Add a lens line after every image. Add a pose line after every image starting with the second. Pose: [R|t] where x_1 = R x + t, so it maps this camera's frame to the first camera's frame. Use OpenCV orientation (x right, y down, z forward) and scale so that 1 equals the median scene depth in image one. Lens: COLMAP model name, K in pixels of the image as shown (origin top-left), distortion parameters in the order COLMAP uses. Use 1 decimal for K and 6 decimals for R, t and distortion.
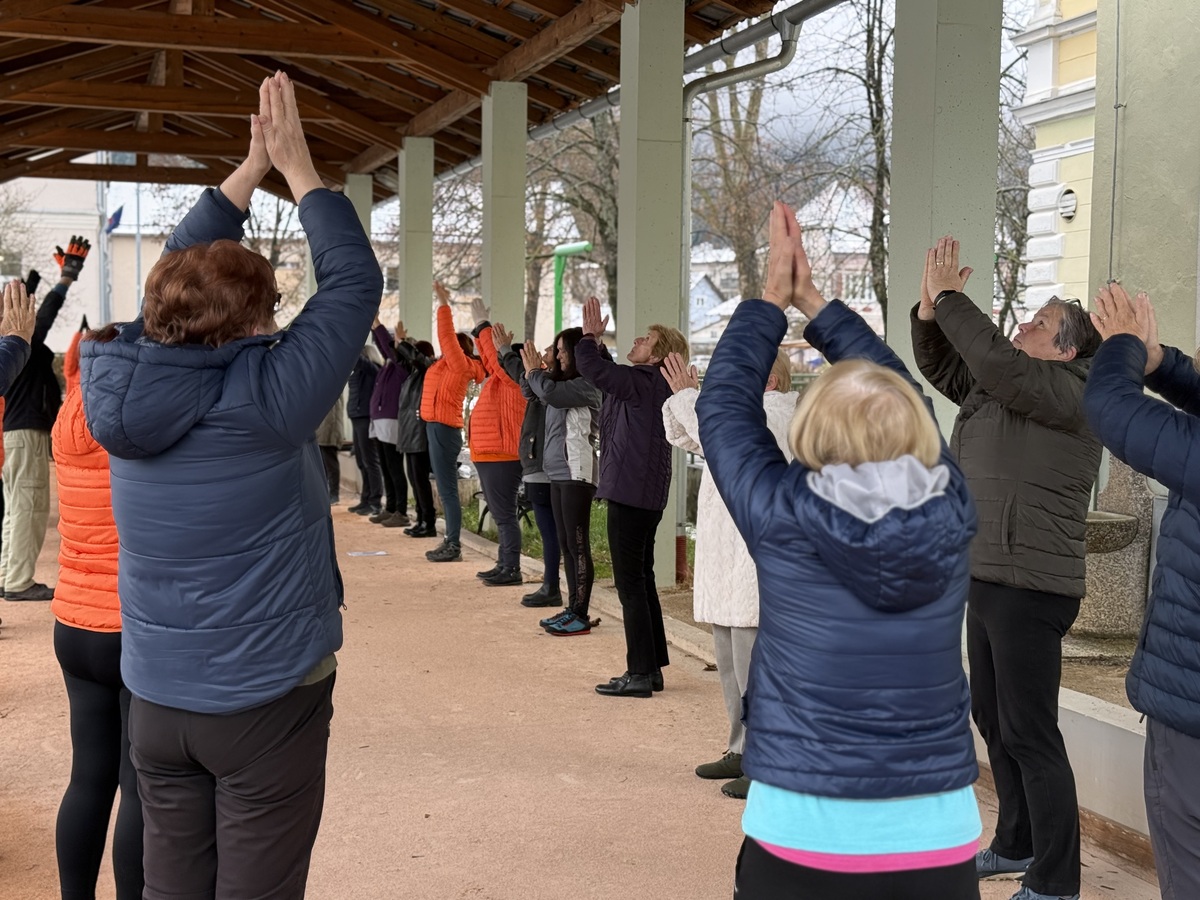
lens RADIAL K [[1805.0, 0, 599.1], [0, 1805.0, 450.5], [0, 0, 1]] dist [-0.000411, 0.000000]
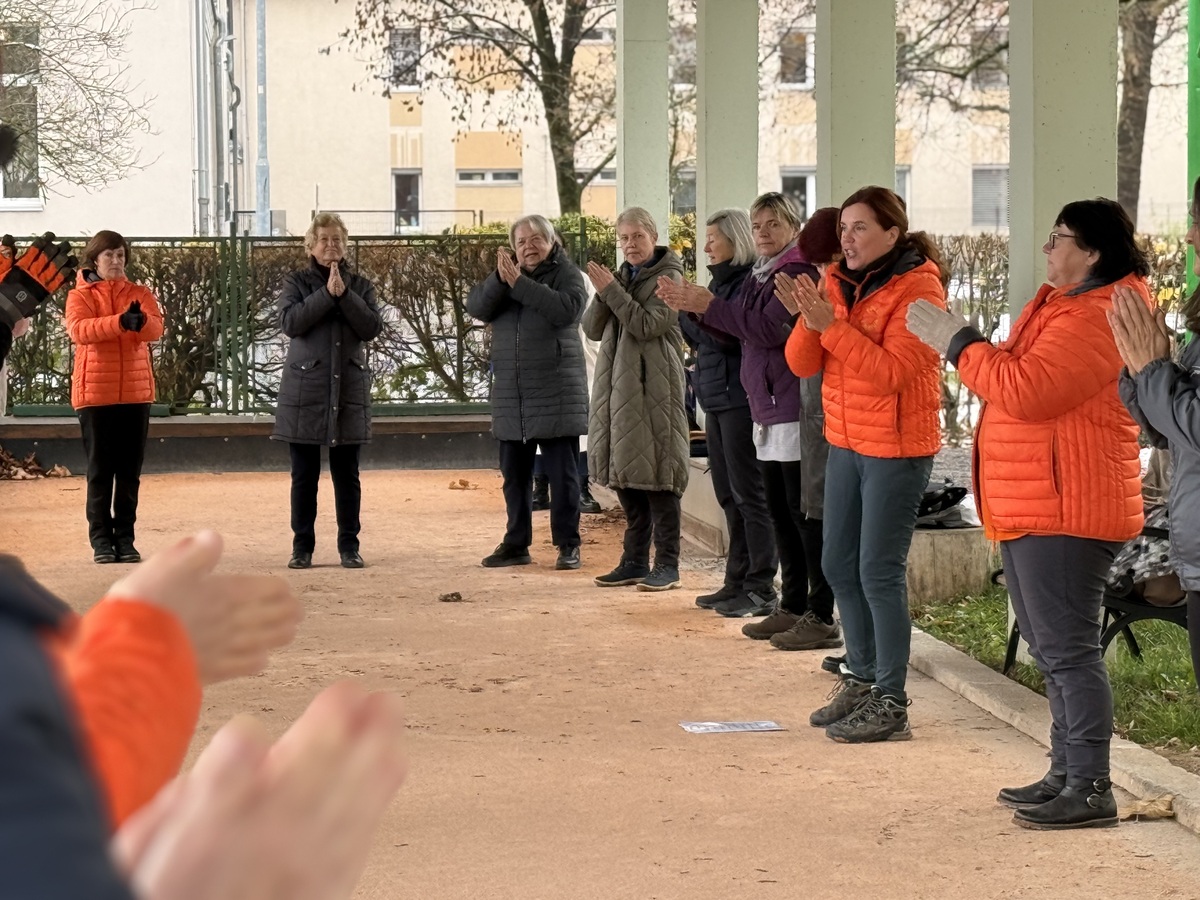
lens RADIAL K [[3813.8, 0, 600.1], [0, 3813.8, 449.3], [0, 0, 1]] dist [0.310813, 0.000000]
pose [[0.984586, -0.006962, -0.174762, -0.004400], [0.008190, 0.999947, 0.006304, -0.007977], [0.174709, -0.007638, 0.984591, 0.105746]]
